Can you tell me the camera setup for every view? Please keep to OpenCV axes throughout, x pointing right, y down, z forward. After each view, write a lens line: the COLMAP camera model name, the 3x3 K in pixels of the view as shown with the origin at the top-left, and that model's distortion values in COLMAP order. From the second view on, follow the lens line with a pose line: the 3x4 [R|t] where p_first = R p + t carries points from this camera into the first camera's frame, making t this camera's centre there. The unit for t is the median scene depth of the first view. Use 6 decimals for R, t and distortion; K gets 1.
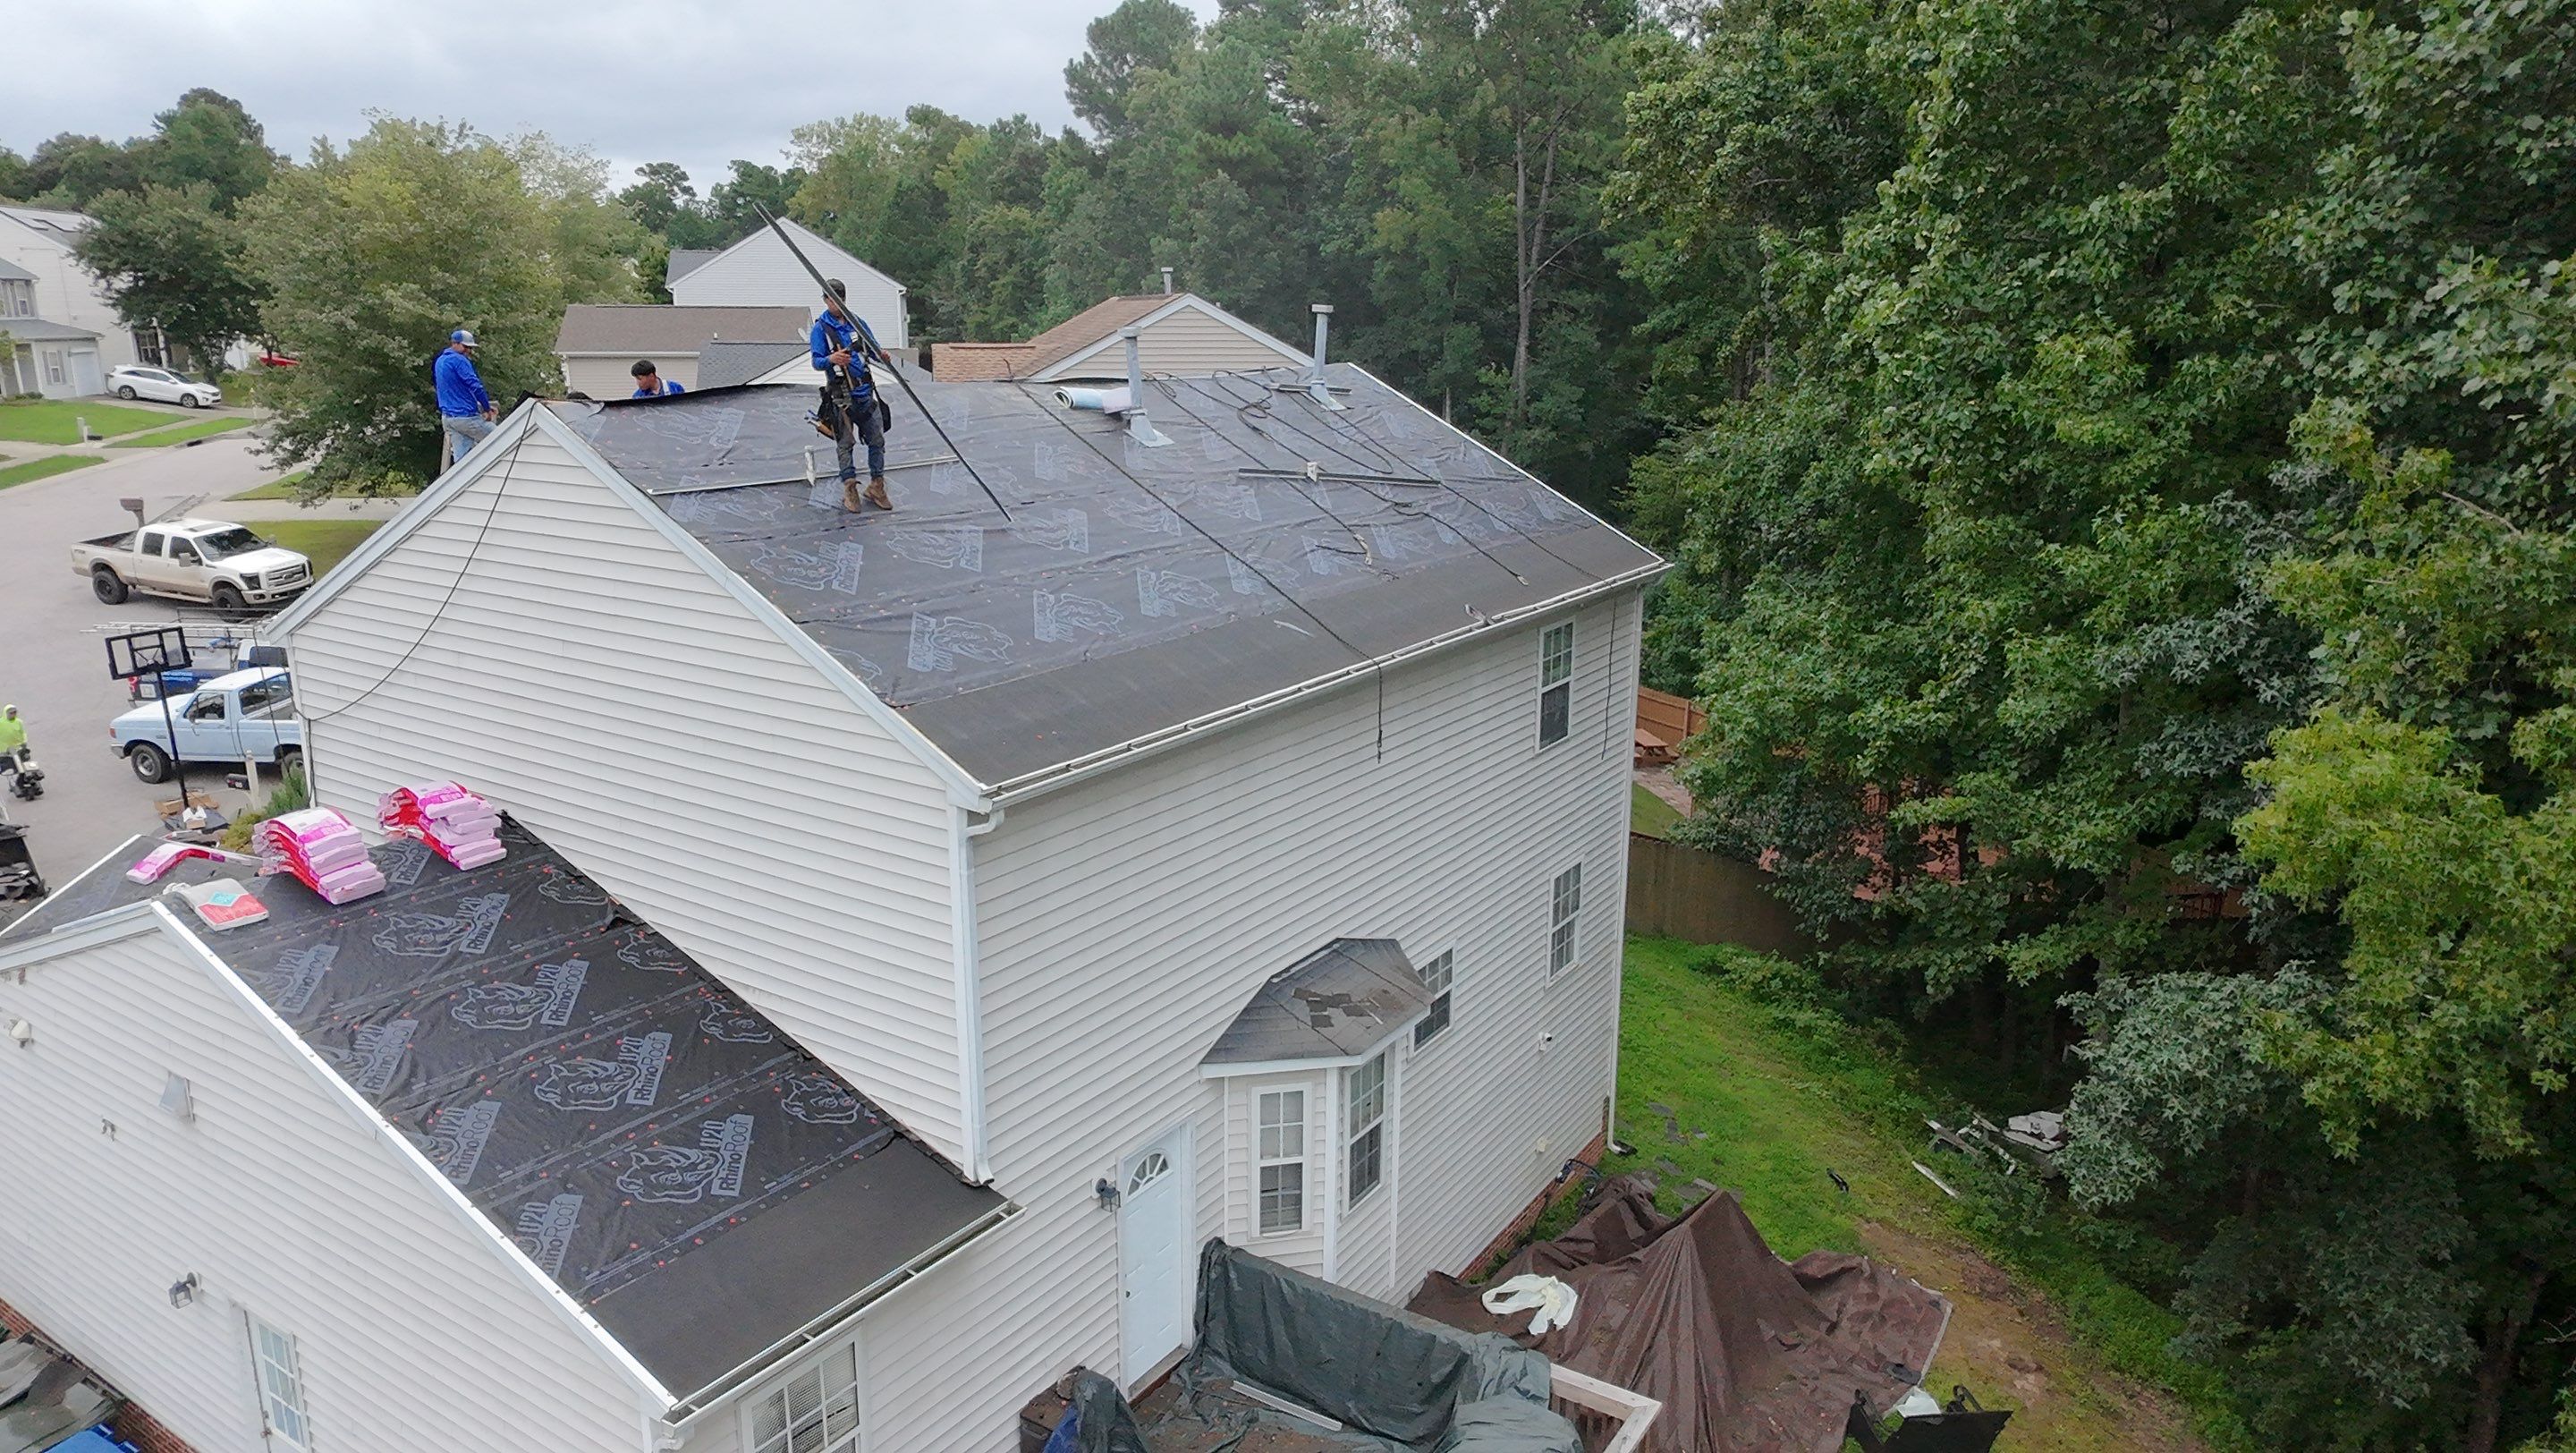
lens RADIAL K [[1643.7, 0, 1301.5], [0, 1643.7, 732.2], [0, 0, 1]] dist [0.003069, 0.000379]
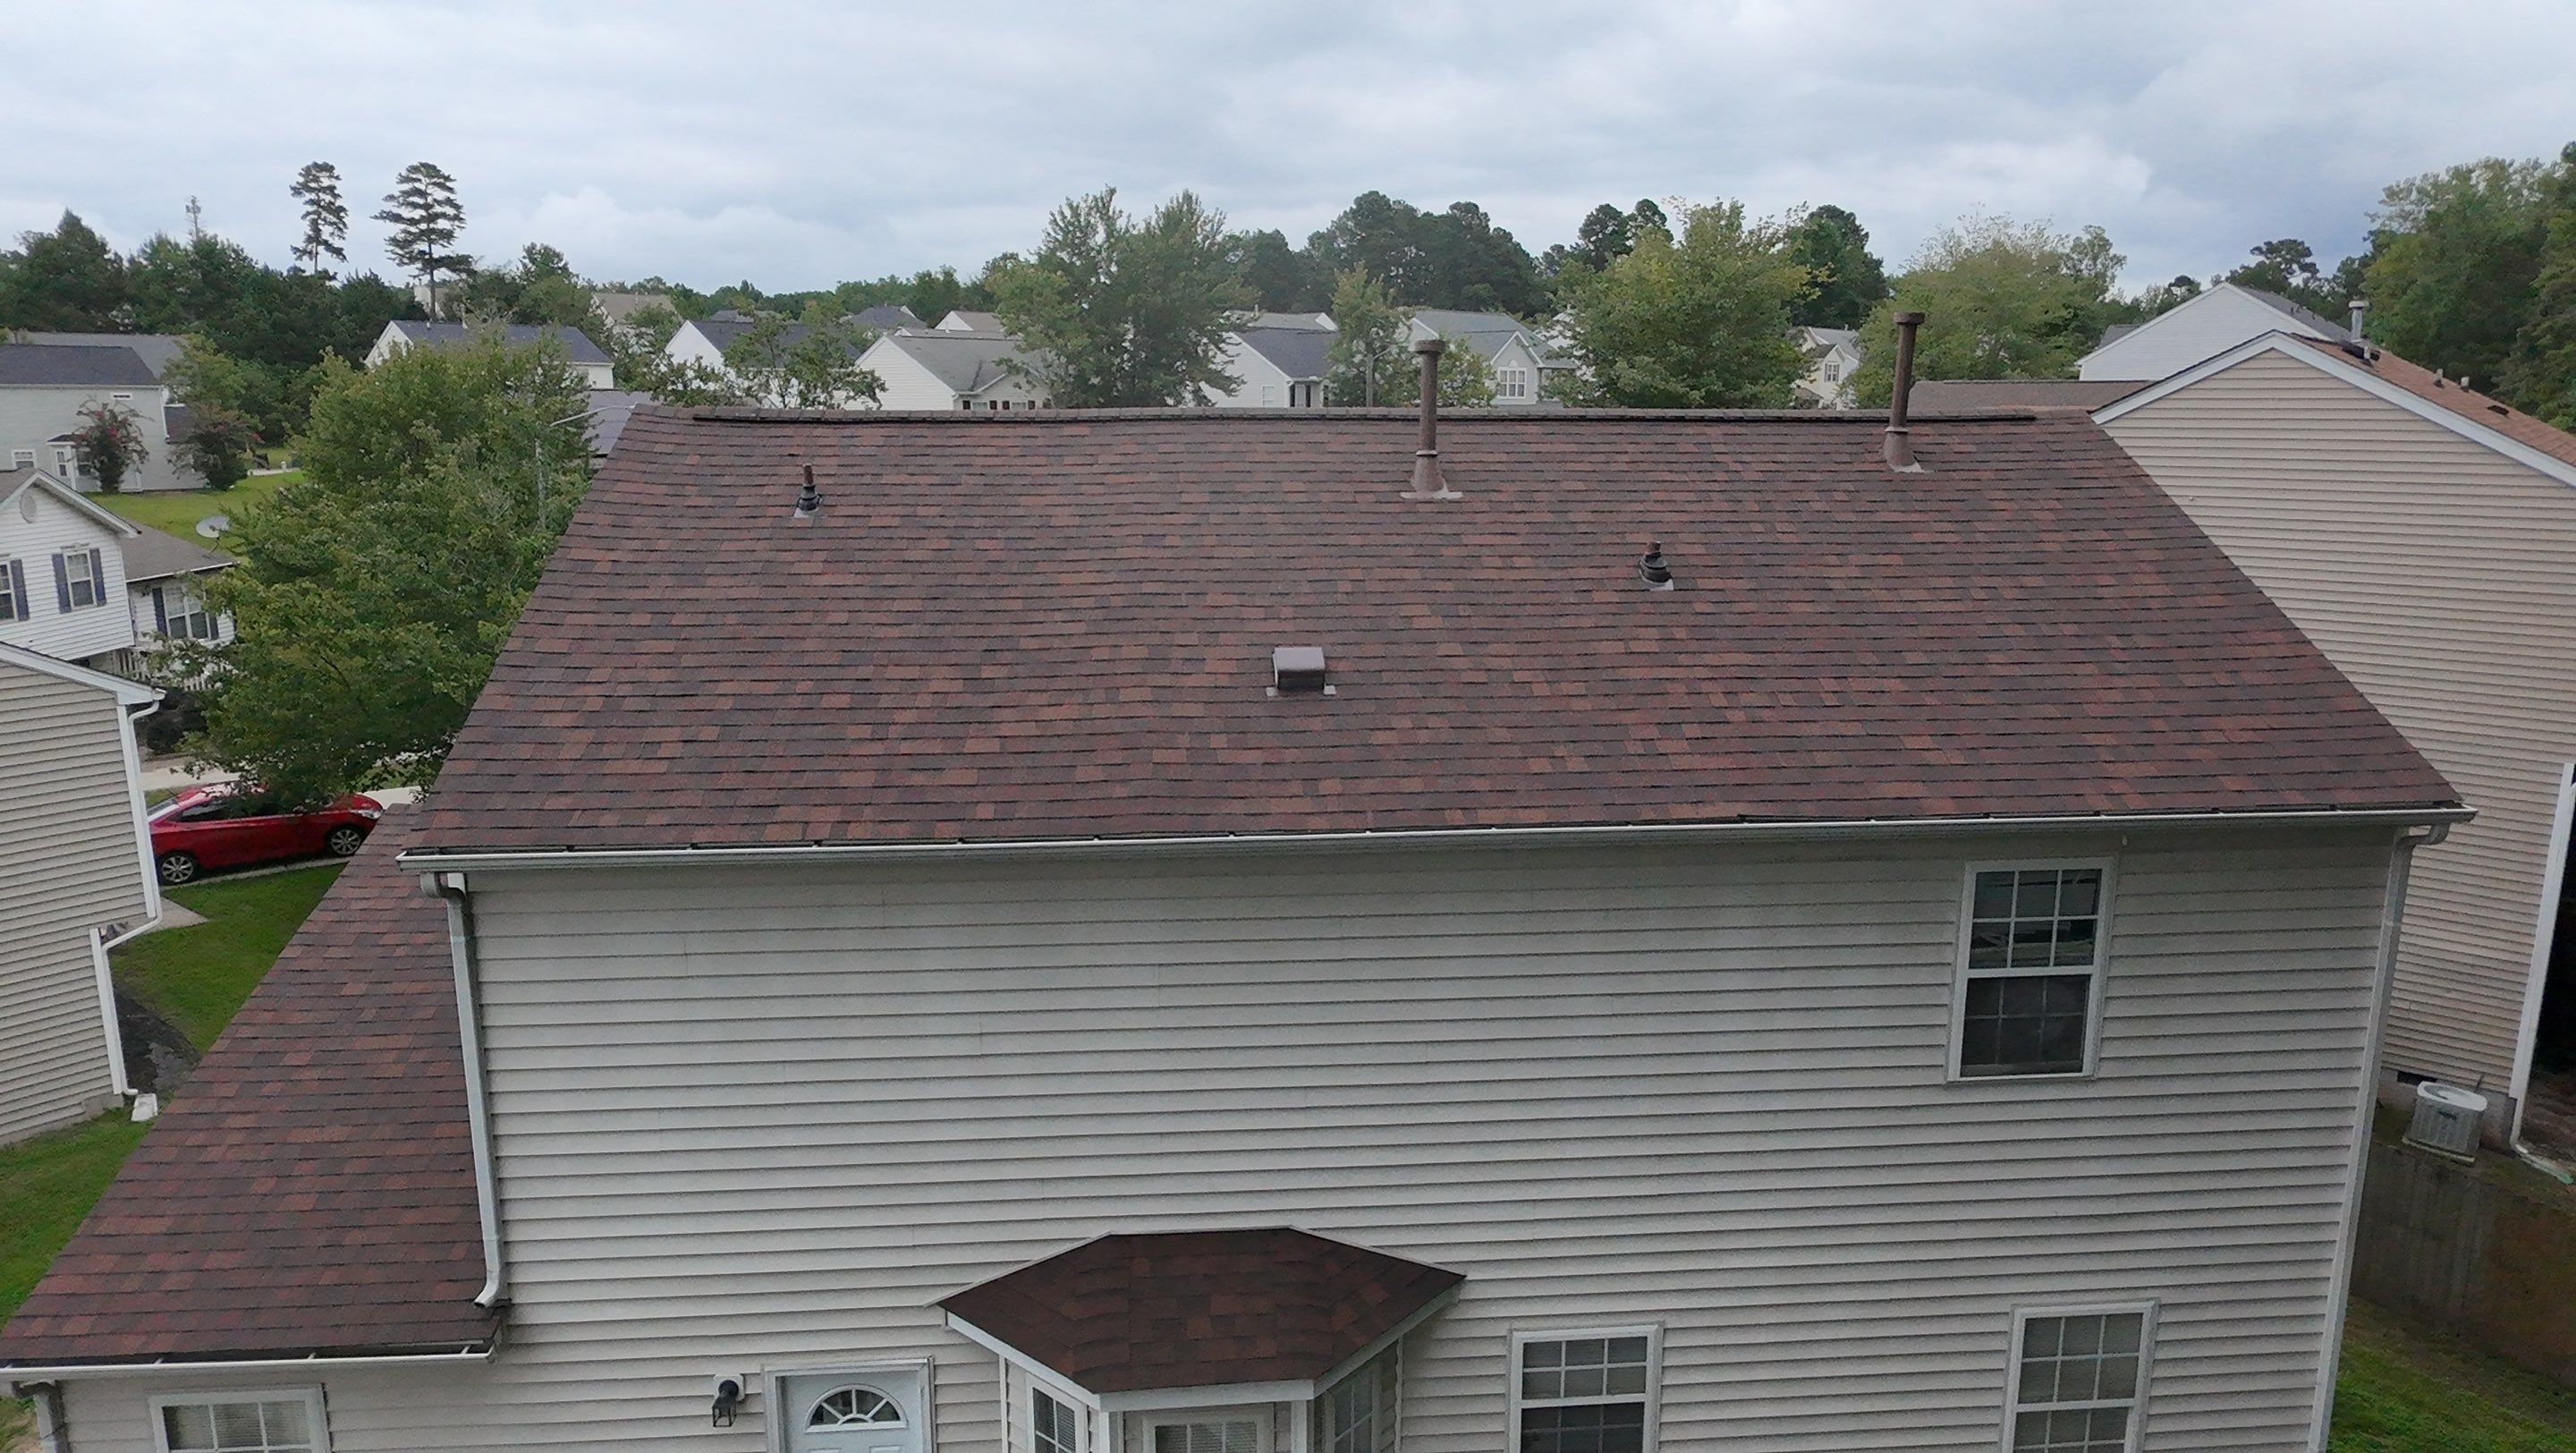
lens RADIAL K [[1643.7, 0, 1267.2], [0, 1643.7, 738.3], [0, 0, 1]] dist [0.003069, 0.000379]
pose [[0.615562, 0.156437, -0.772406, 0.257155], [-0.193963, 0.980026, 0.043910, -0.050255], [0.763847, 0.122789, 0.633610, 0.278848]]
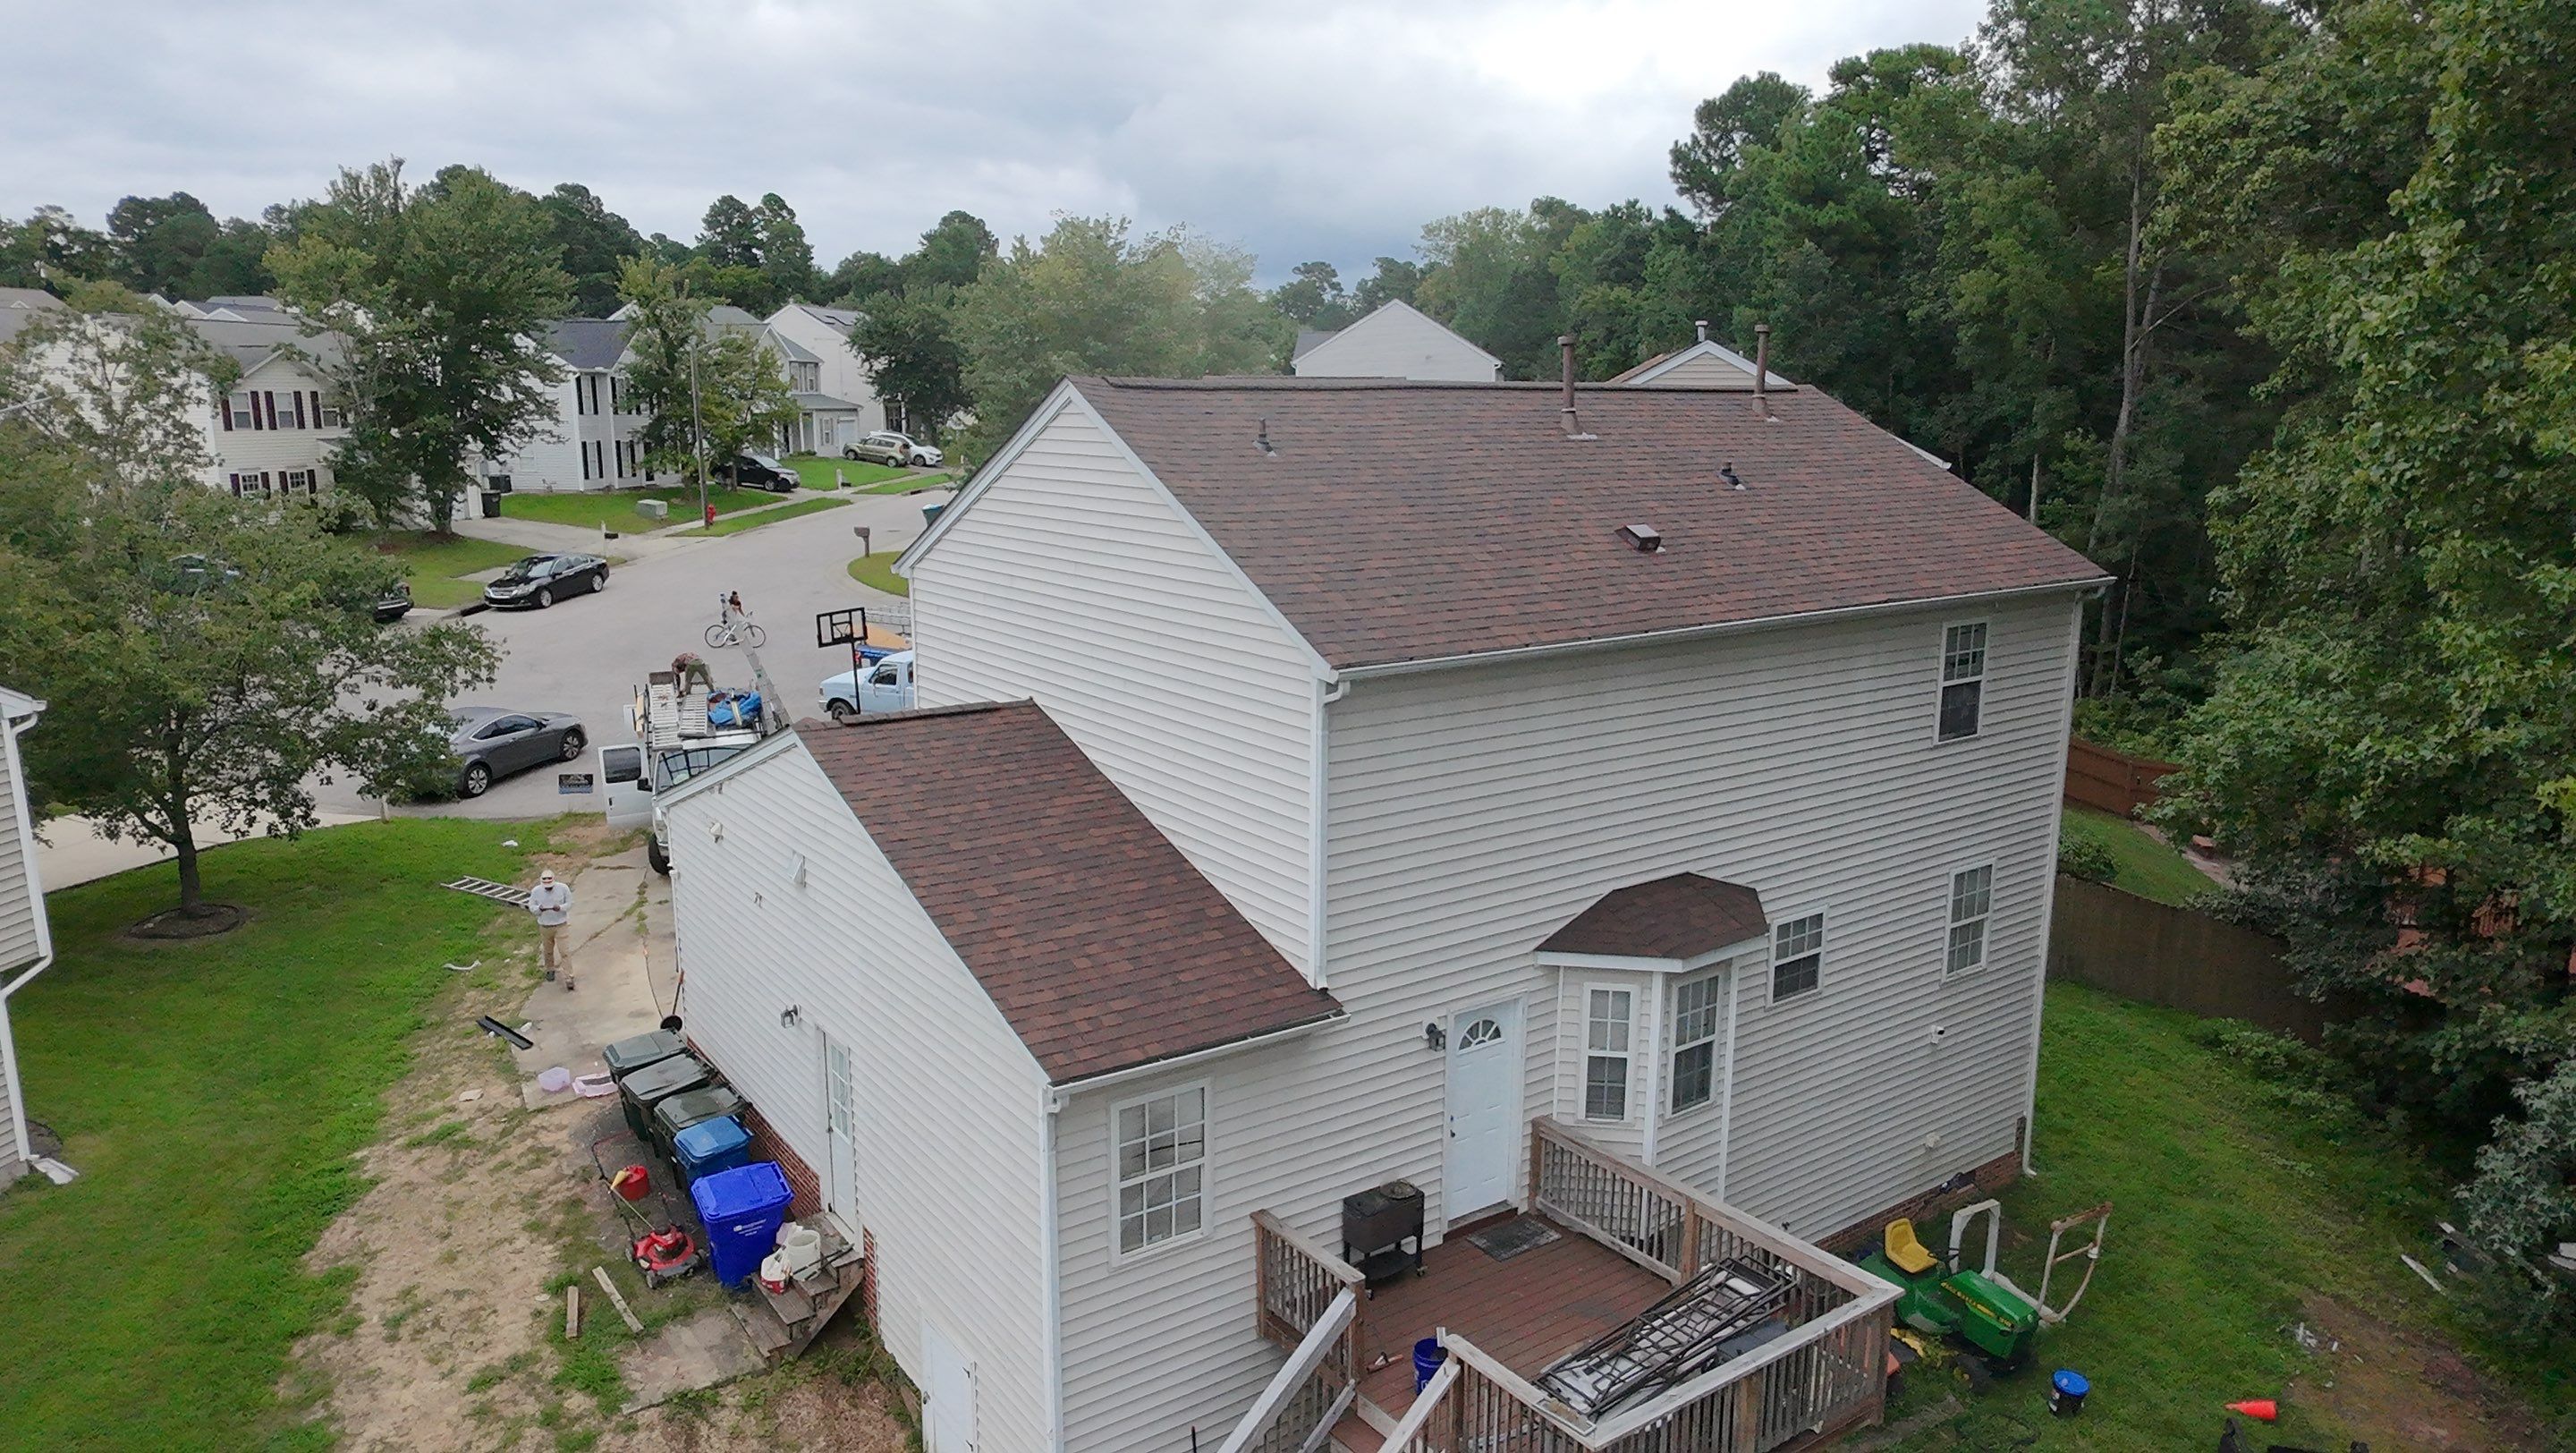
lens RADIAL K [[1643.7, 0, 1293.5], [0, 1643.7, 726.8], [0, 0, 1]] dist [0.003069, 0.000379]
pose [[0.932723, 0.069360, -0.353860, 0.081612], [-0.088122, 0.995416, -0.037163, 0.047107], [0.349660, 0.065846, 0.934560, -0.069690]]
